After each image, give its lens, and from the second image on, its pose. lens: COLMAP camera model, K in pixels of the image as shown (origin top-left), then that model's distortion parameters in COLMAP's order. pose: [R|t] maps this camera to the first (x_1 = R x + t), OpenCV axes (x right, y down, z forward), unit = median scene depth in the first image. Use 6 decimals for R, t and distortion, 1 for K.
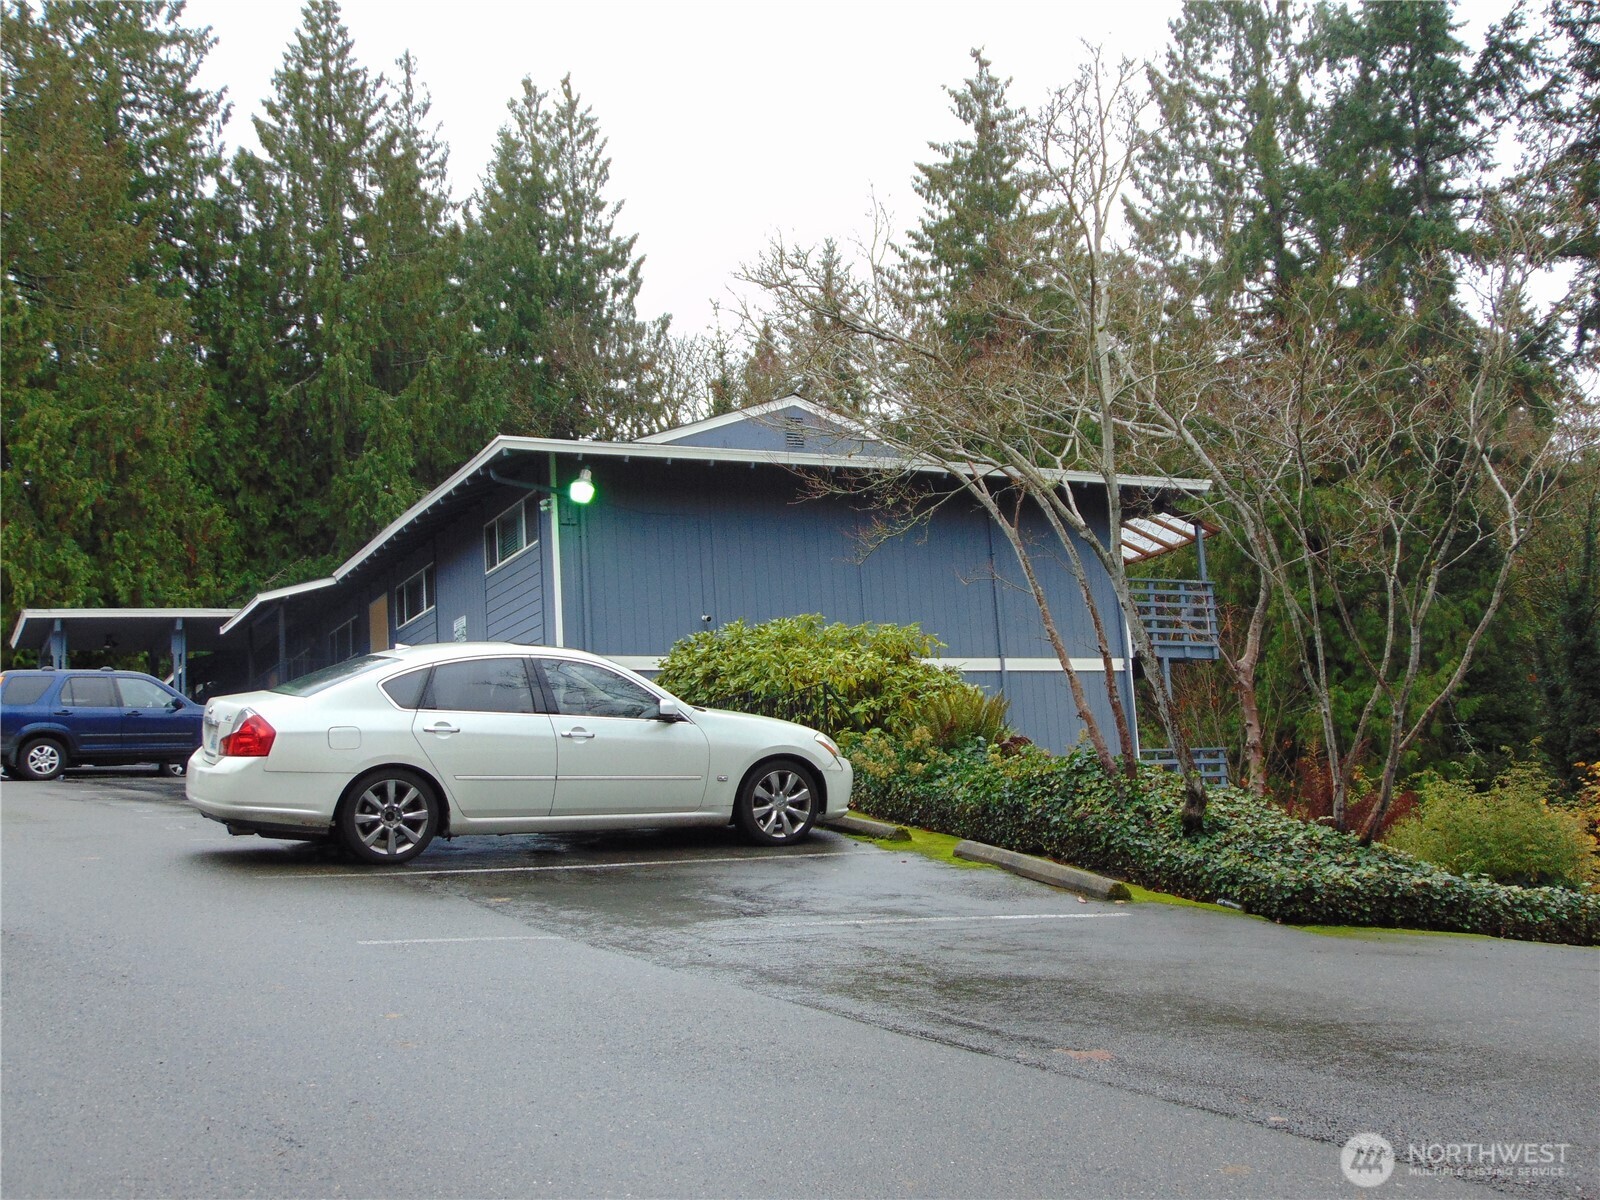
lens RADIAL K [[1778.0, 0, 800.0], [0, 1778.0, 600.0], [0, 0, 1]] dist [0.004312, 0.001760]
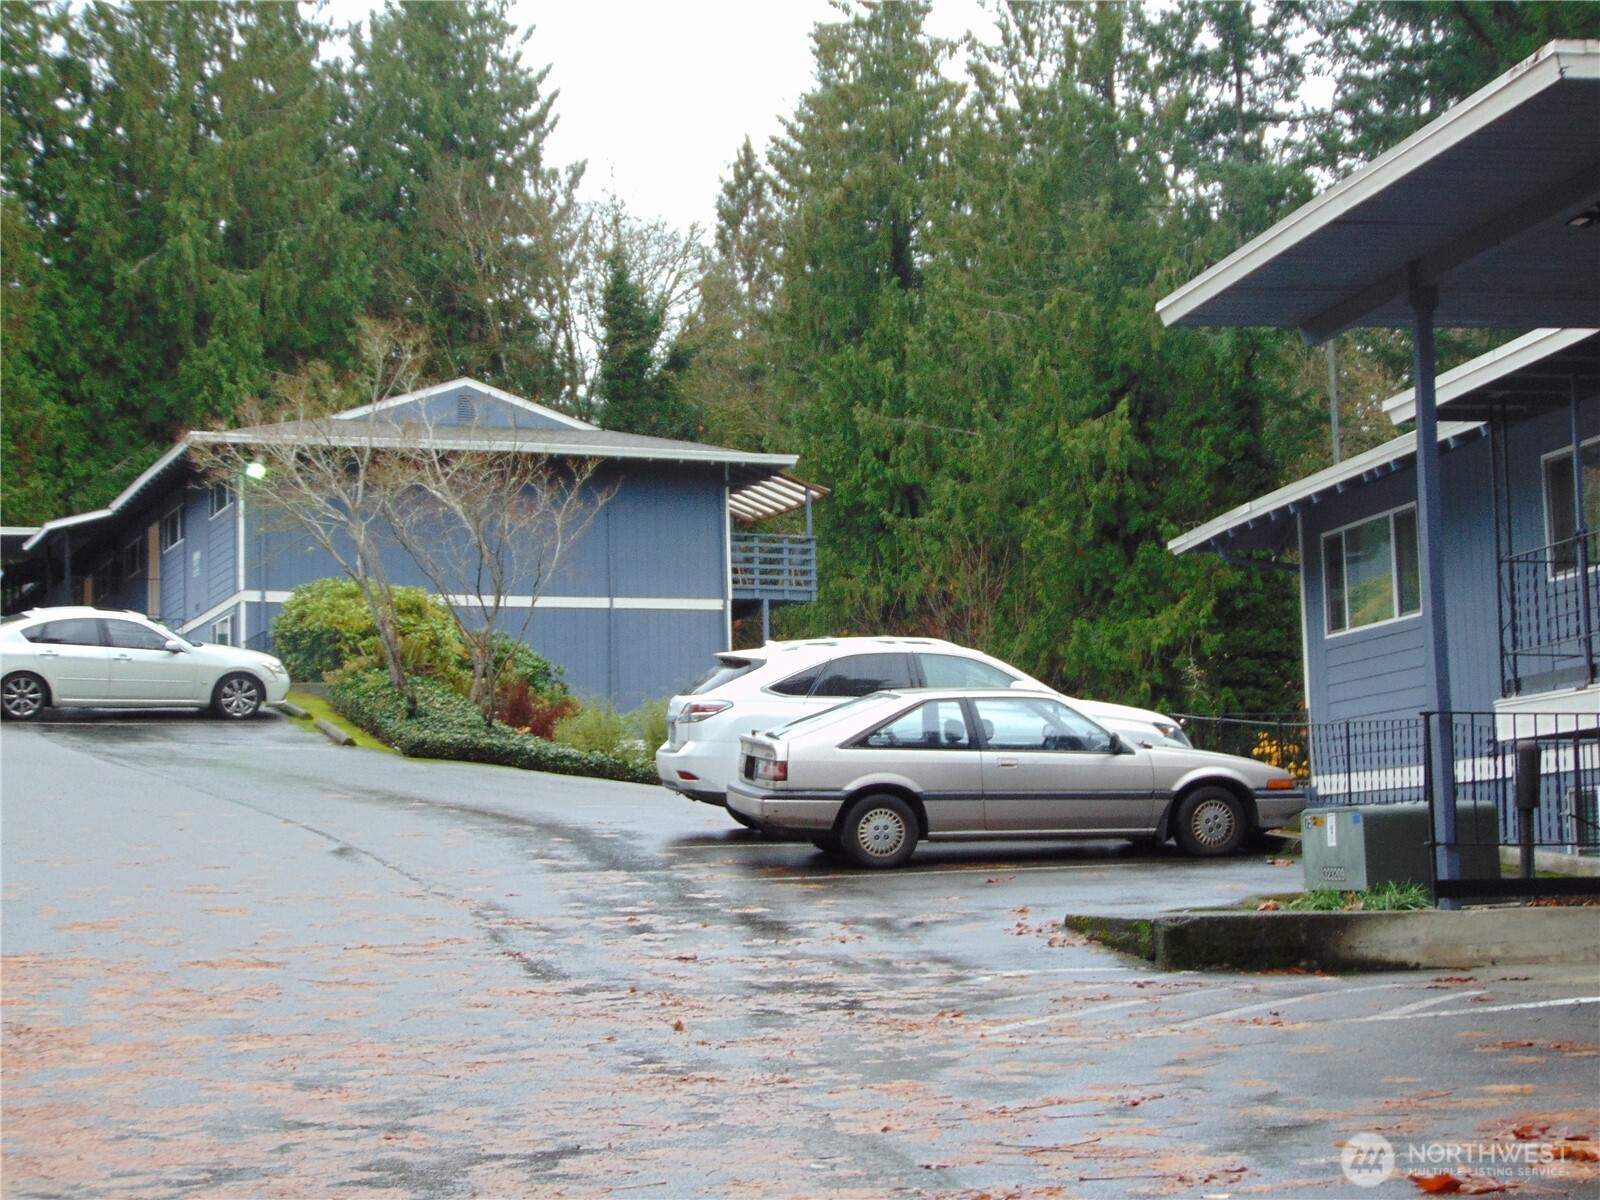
lens RADIAL K [[2858.1, 0, 803.1], [0, 2858.1, 600.8], [0, 0, 1]] dist [0.119990, -0.380675]
pose [[0.994453, 0.028451, -0.101261, 0.228601], [-0.021661, 0.997482, 0.067526, -0.052822], [0.102927, -0.064958, 0.992566, -0.500564]]
